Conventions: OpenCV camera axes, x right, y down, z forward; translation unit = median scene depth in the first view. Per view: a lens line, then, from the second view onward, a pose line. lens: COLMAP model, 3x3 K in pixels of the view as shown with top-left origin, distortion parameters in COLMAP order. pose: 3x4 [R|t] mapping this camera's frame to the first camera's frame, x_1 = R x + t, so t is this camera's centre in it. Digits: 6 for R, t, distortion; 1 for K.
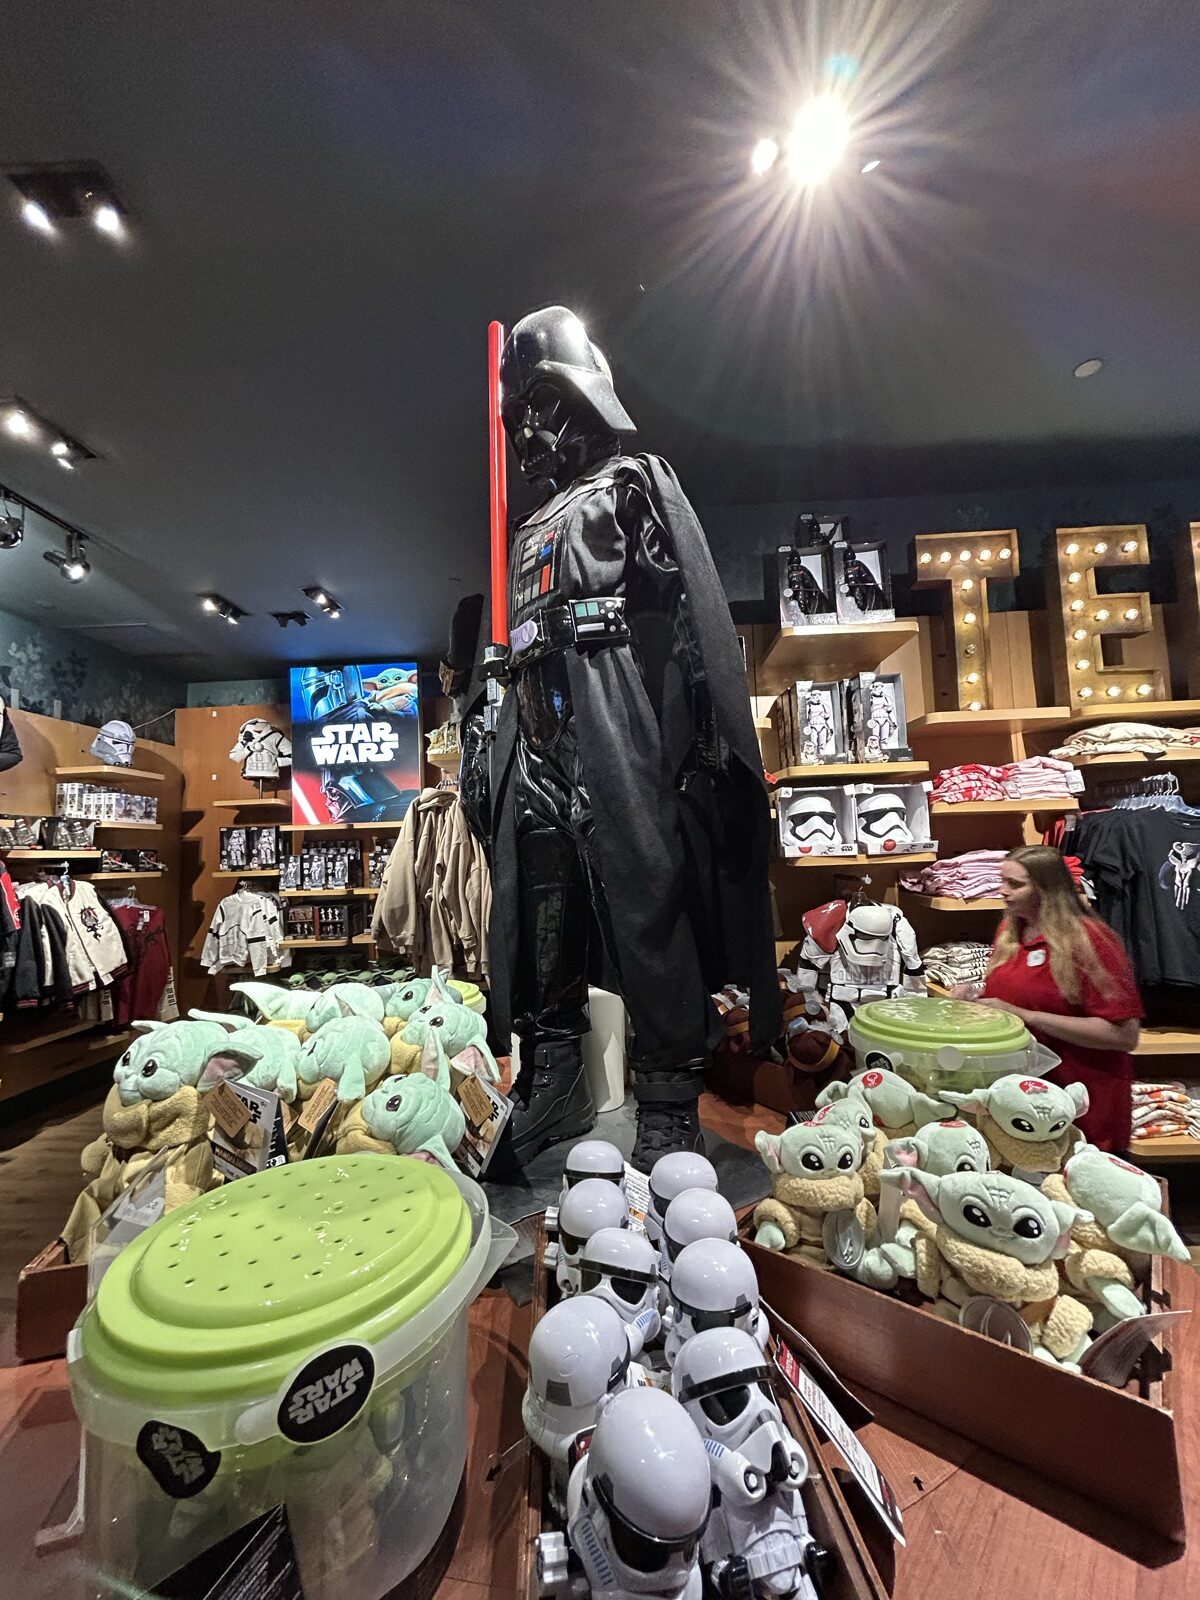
lens RADIAL K [[646.6, 0, 600.1], [0, 646.6, 798.7], [0, 0, 1]] dist [0.003307, -0.000287]
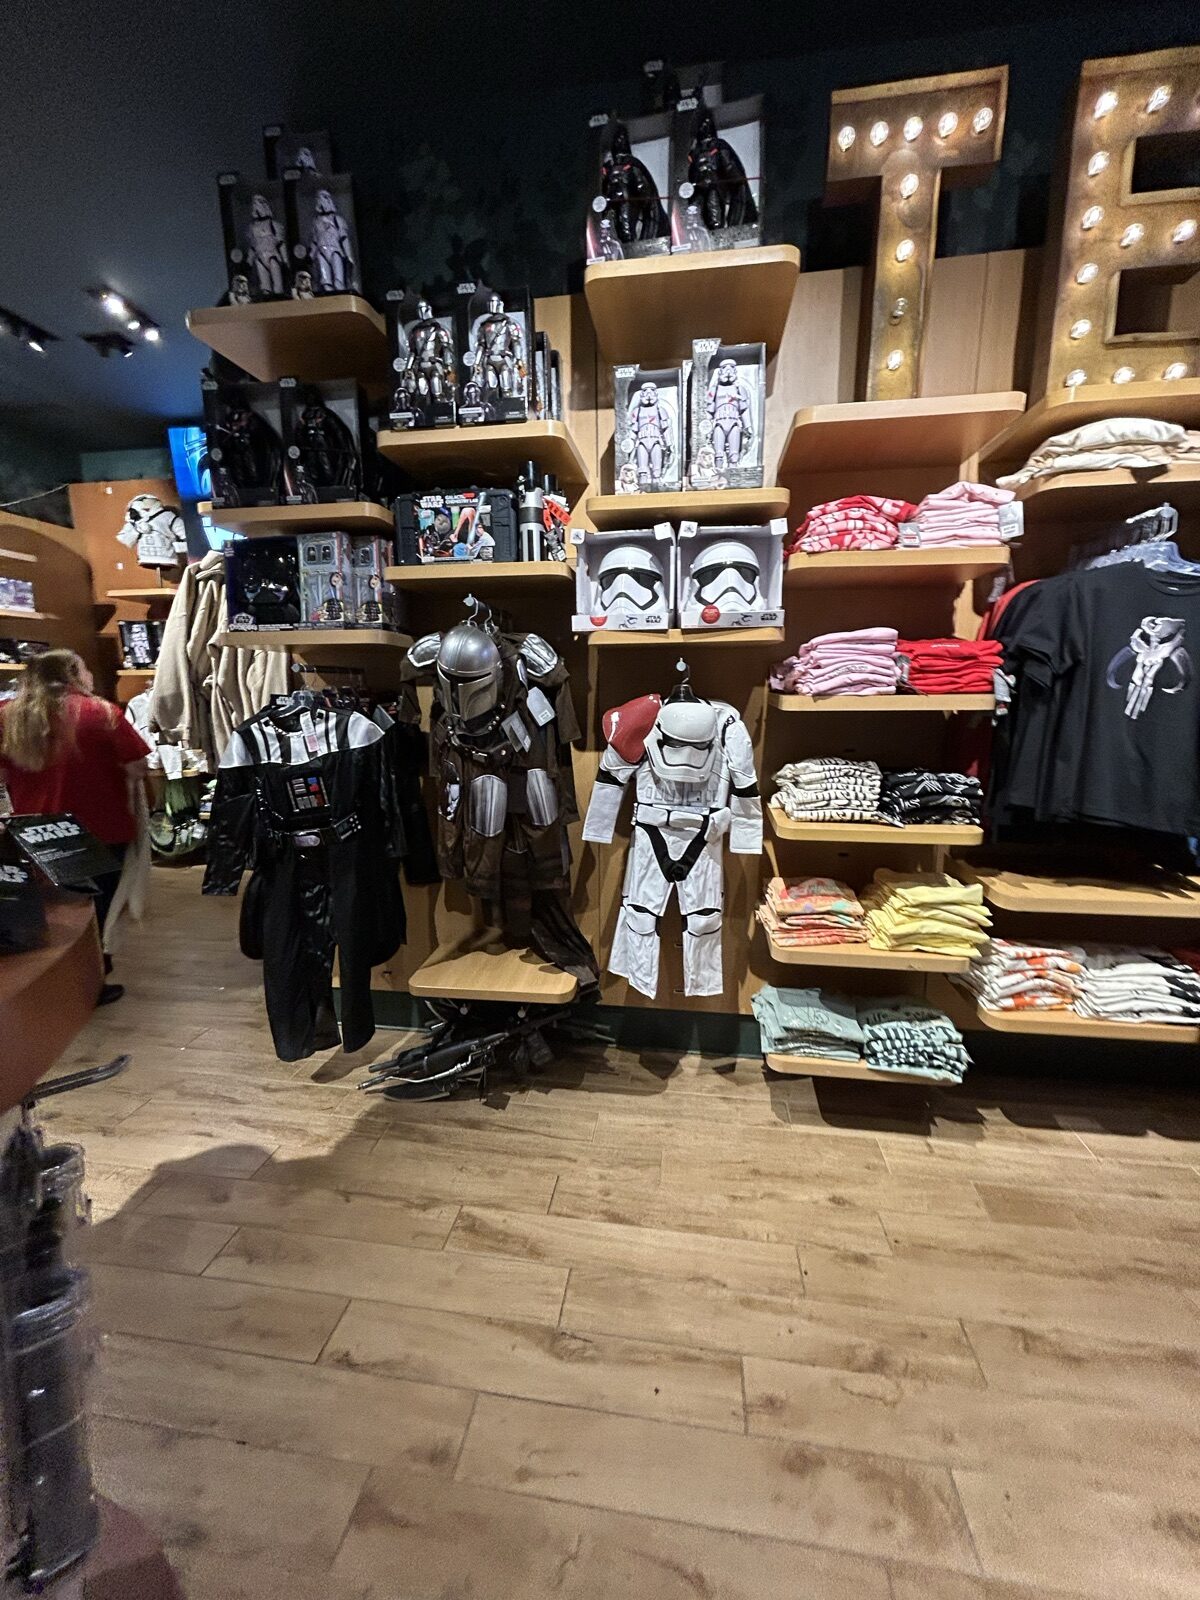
lens RADIAL K [[646.6, 0, 599.5], [0, 646.6, 800.0], [0, 0, 1]] dist [0.003307, -0.000287]
pose [[0.994182, 0.045327, -0.097711, 0.386773], [-0.018959, 0.966624, 0.255497, 0.084978], [0.106031, -0.252158, 0.961860, 0.248066]]
